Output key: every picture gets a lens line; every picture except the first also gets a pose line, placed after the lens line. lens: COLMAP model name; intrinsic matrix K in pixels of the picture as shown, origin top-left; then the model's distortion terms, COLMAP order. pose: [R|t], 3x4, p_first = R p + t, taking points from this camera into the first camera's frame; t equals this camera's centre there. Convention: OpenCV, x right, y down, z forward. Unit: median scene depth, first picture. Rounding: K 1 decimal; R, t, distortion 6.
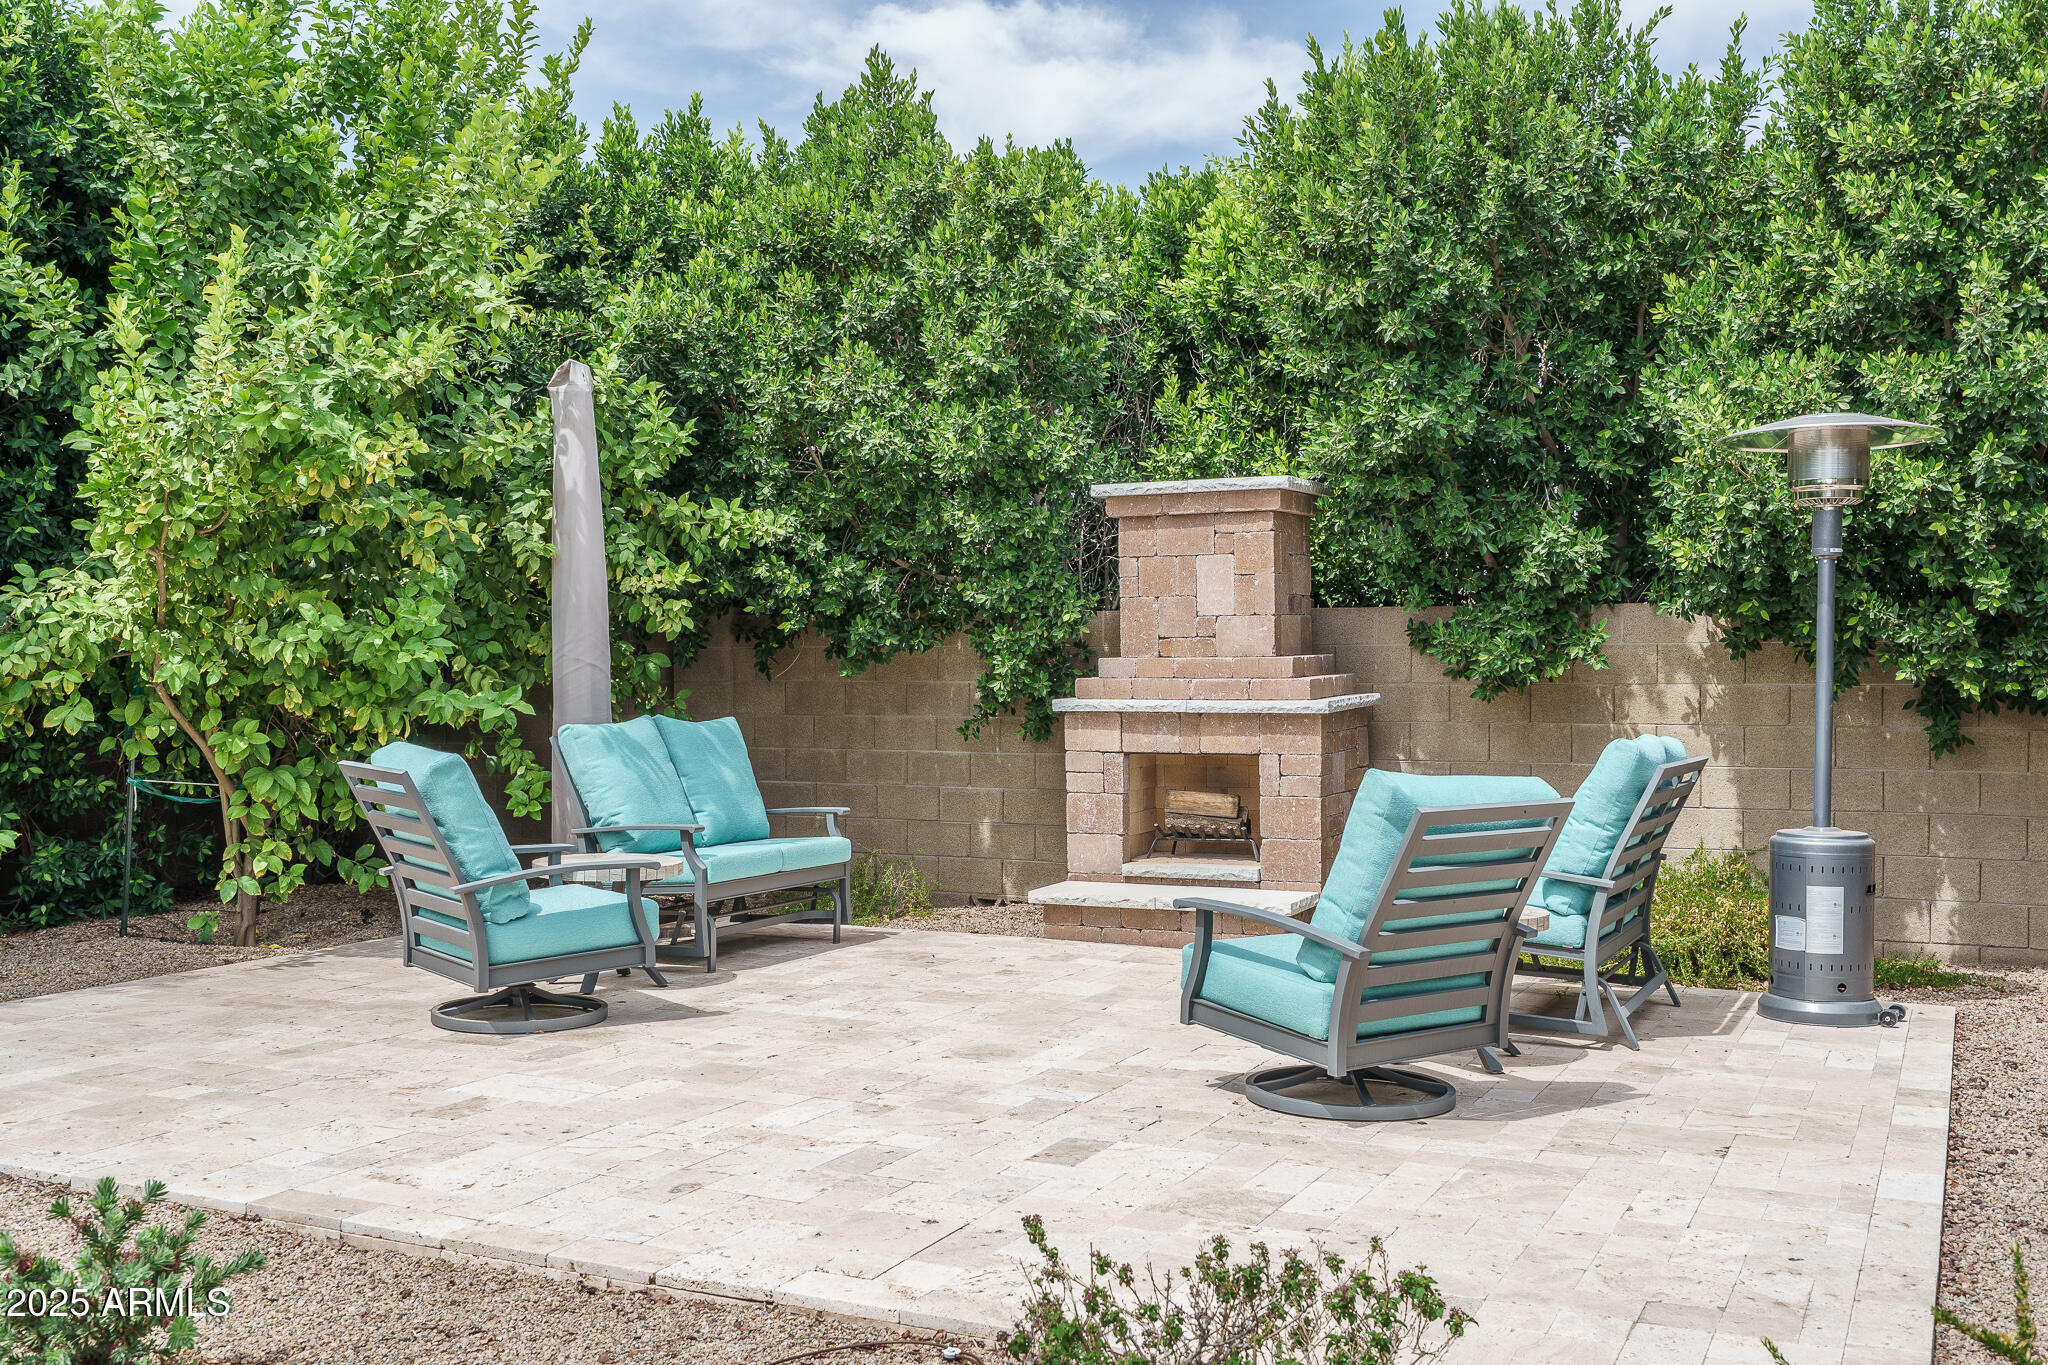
lens RADIAL K [[2015.4, 0, 1024.0], [0, 2015.4, 682.5], [0, 0, 1]] dist [0.019866, 0.004569]
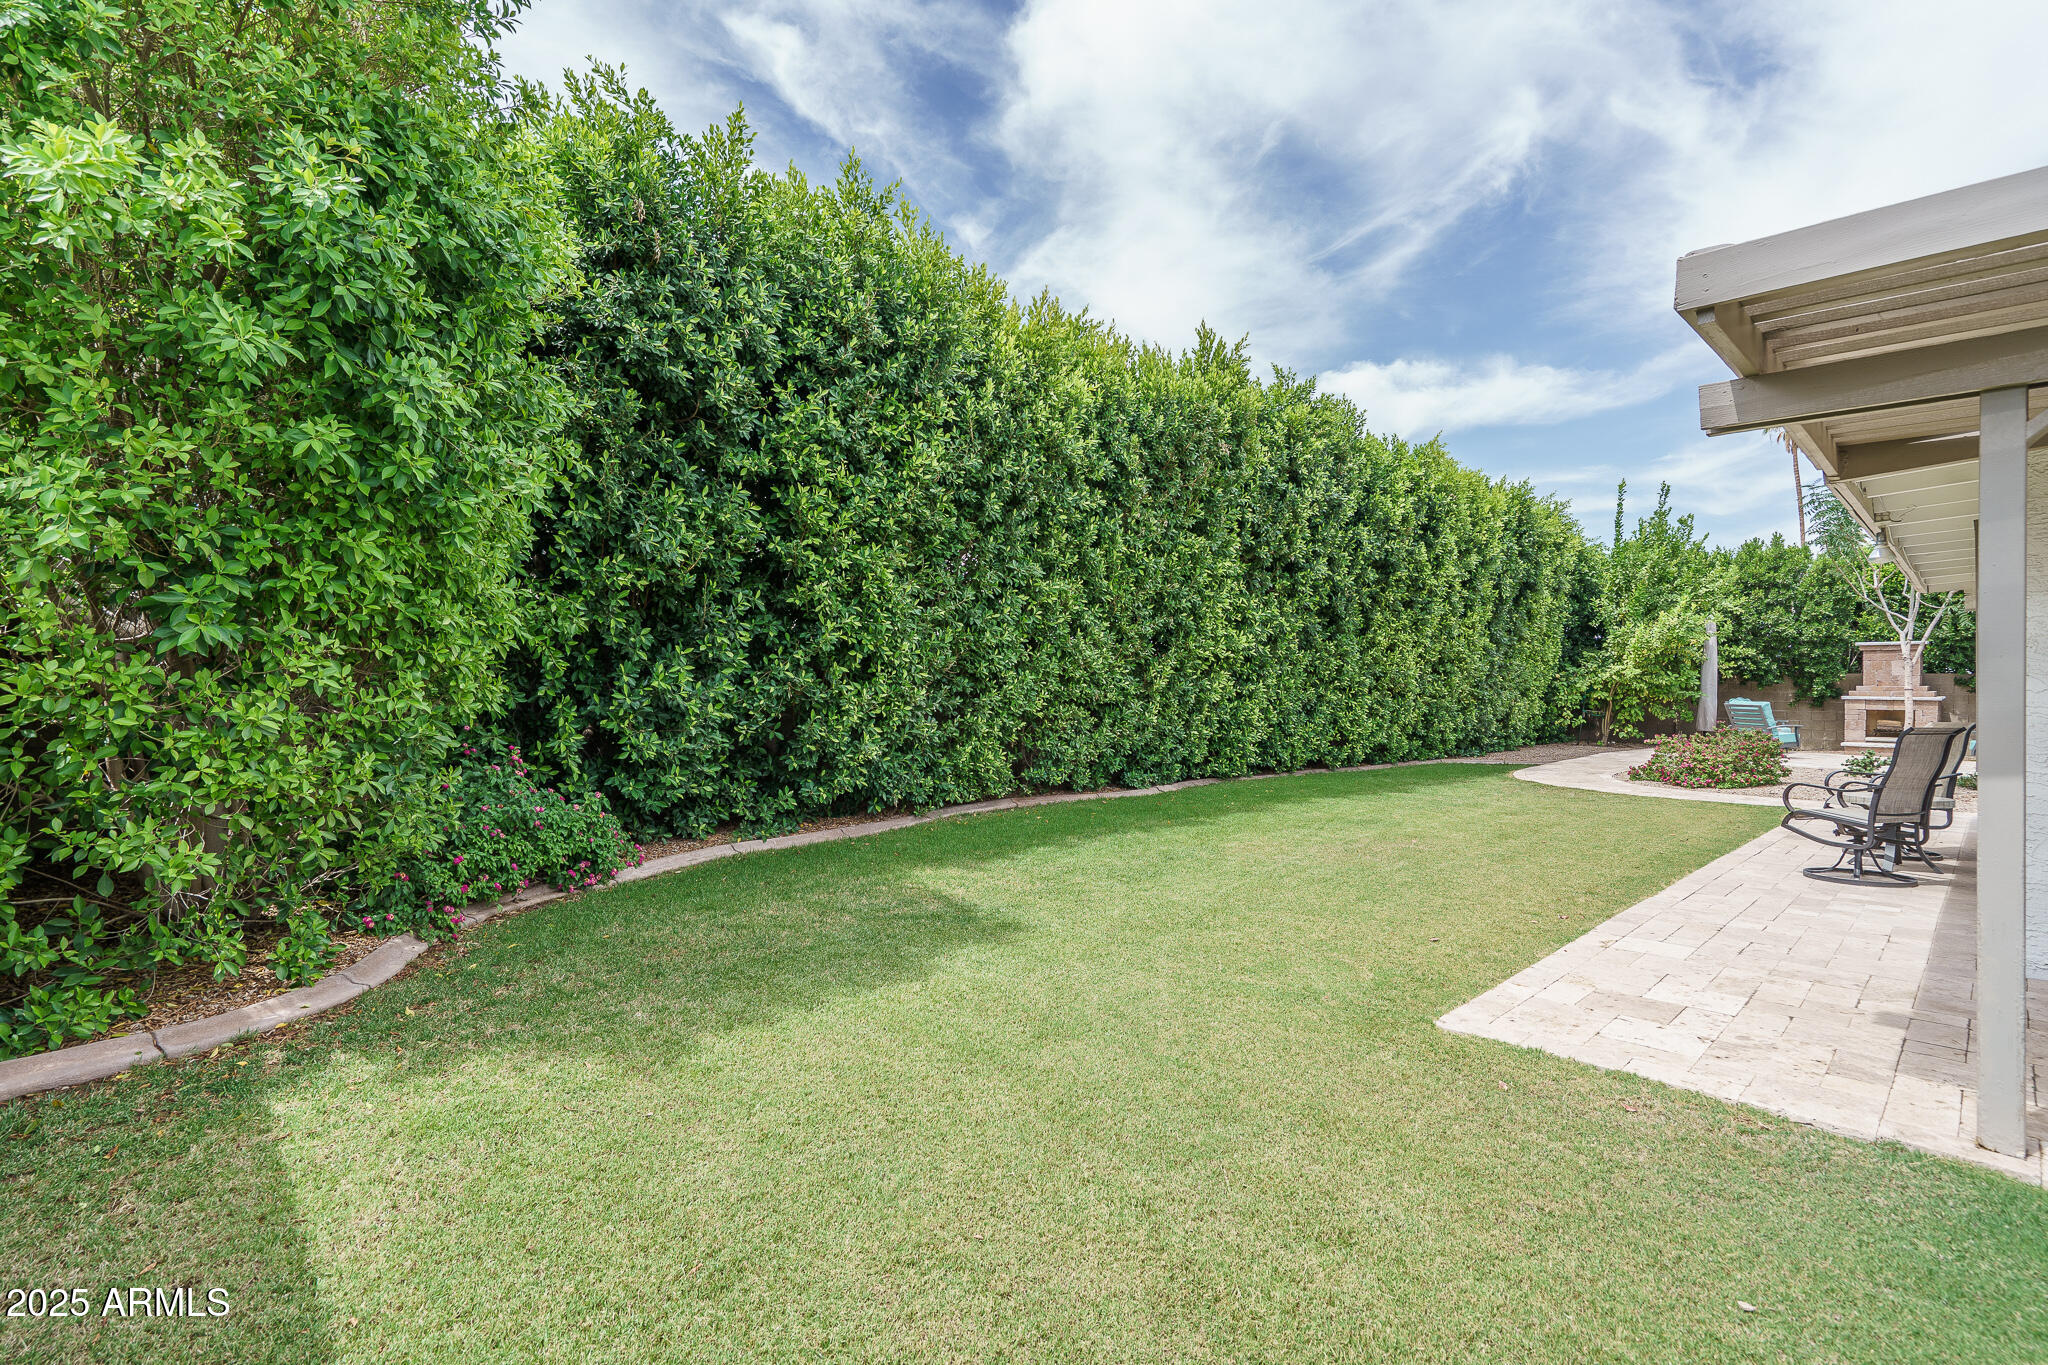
lens RADIAL K [[931.8, 0, 1011.3], [0, 931.8, 690.2], [0, 0, 1]] dist [-0.000453, 0.000119]
pose [[0.923398, 0.016277, -0.383500, -0.826134], [-0.020535, 0.999765, -0.007010, 0.044819], [0.383295, 0.014348, 0.923514, -1.382556]]
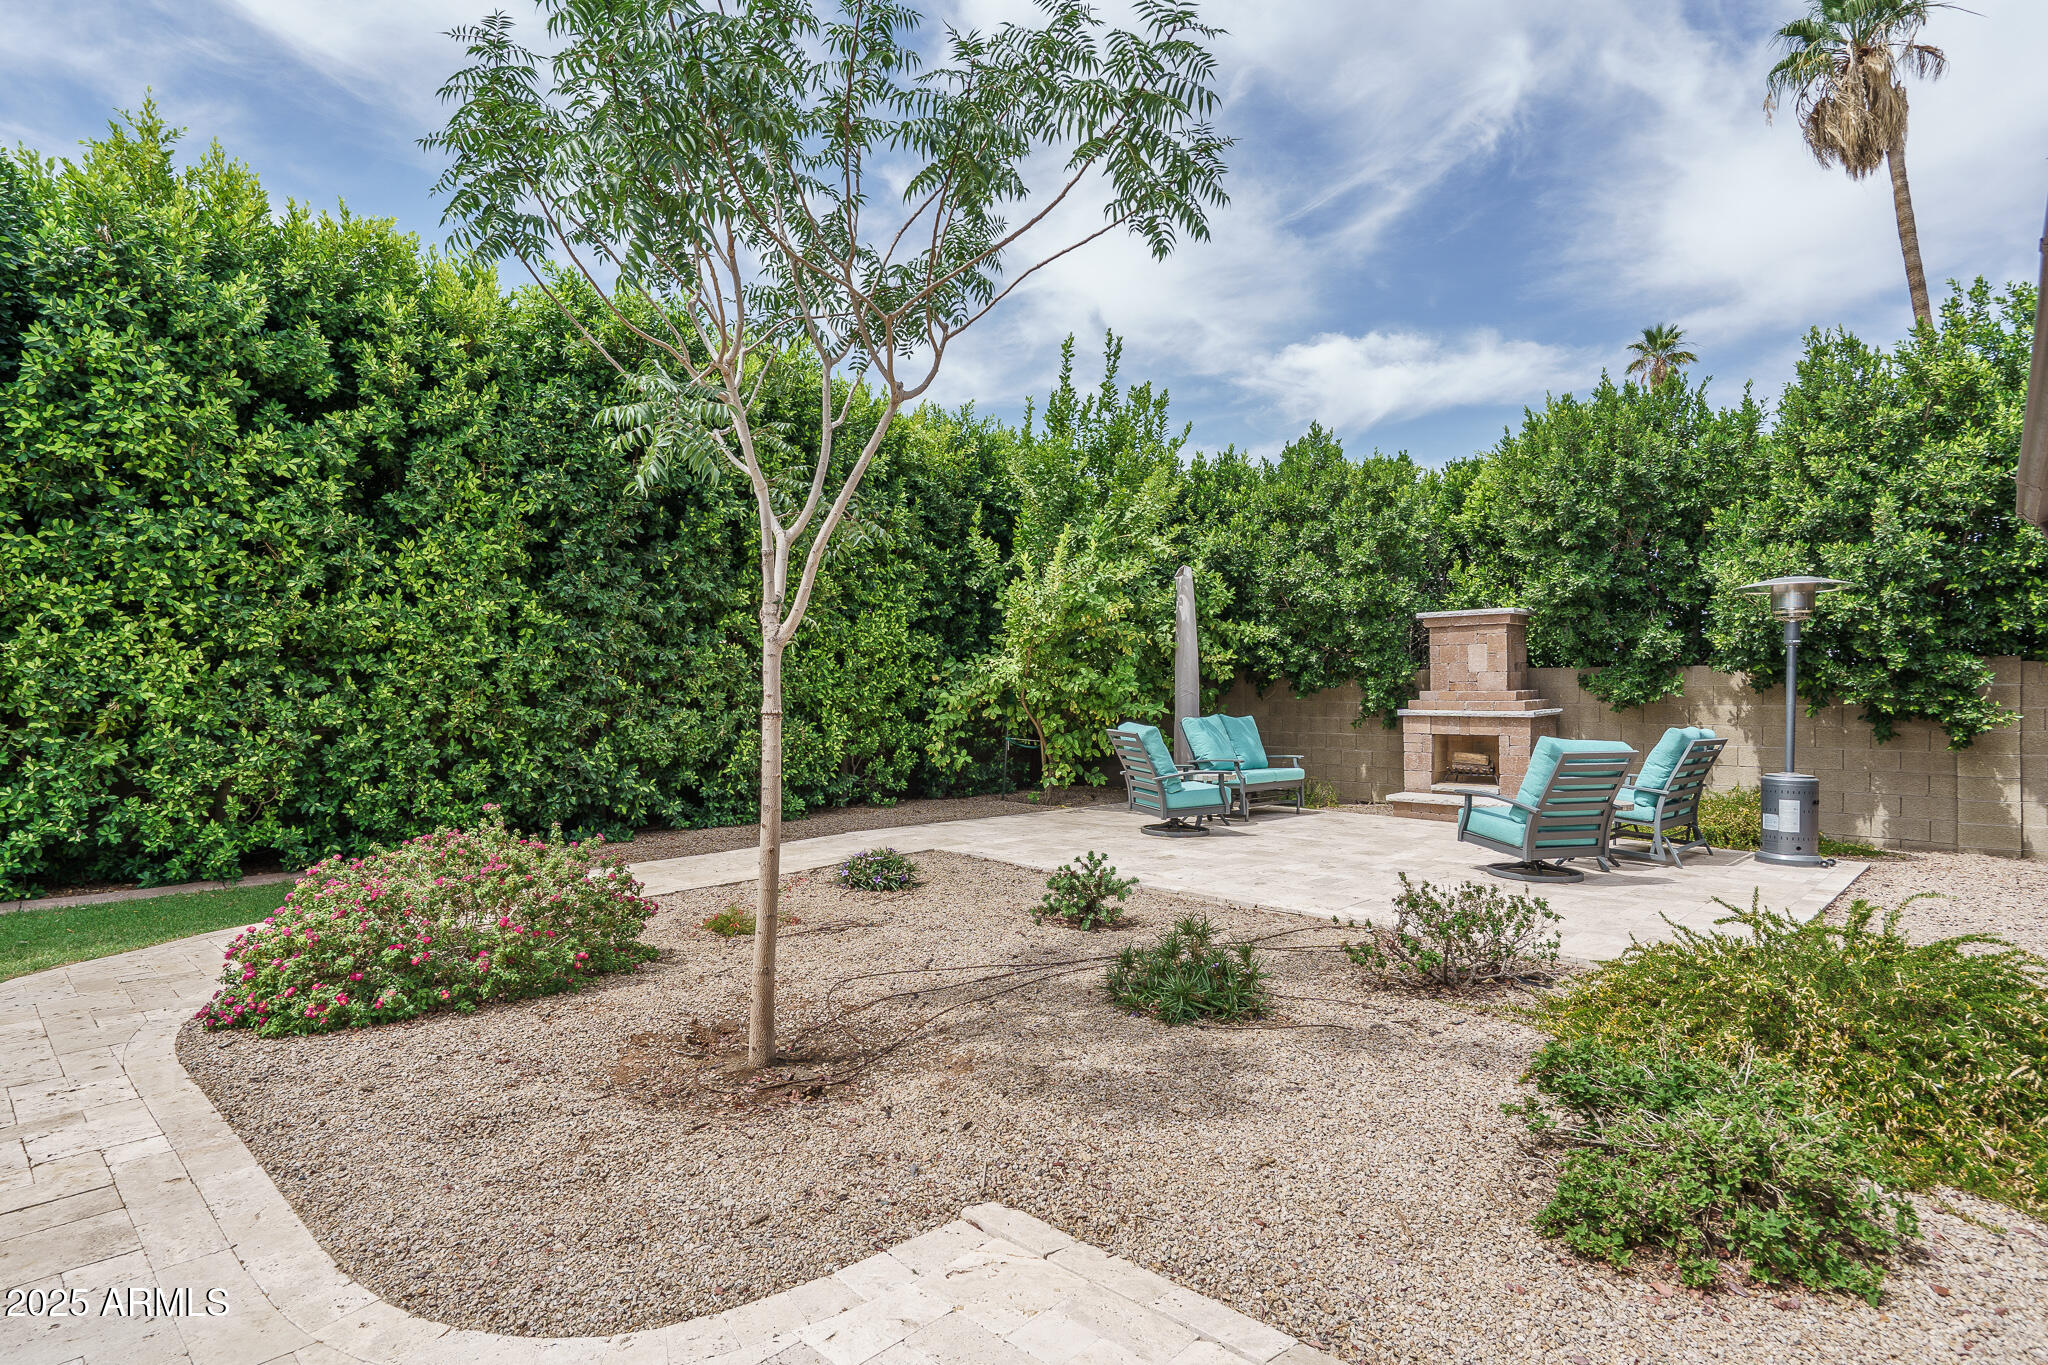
lens RADIAL K [[1039.1, 0, 1020.7], [0, 1039.1, 689.9], [0, 0, 1]] dist [0.003346, 0.000681]
pose [[0.947338, 0.003472, -0.320217, -0.012919], [-0.008040, 0.999884, -0.012946, 0.004887], [0.320134, 0.014839, 0.947256, -0.224033]]
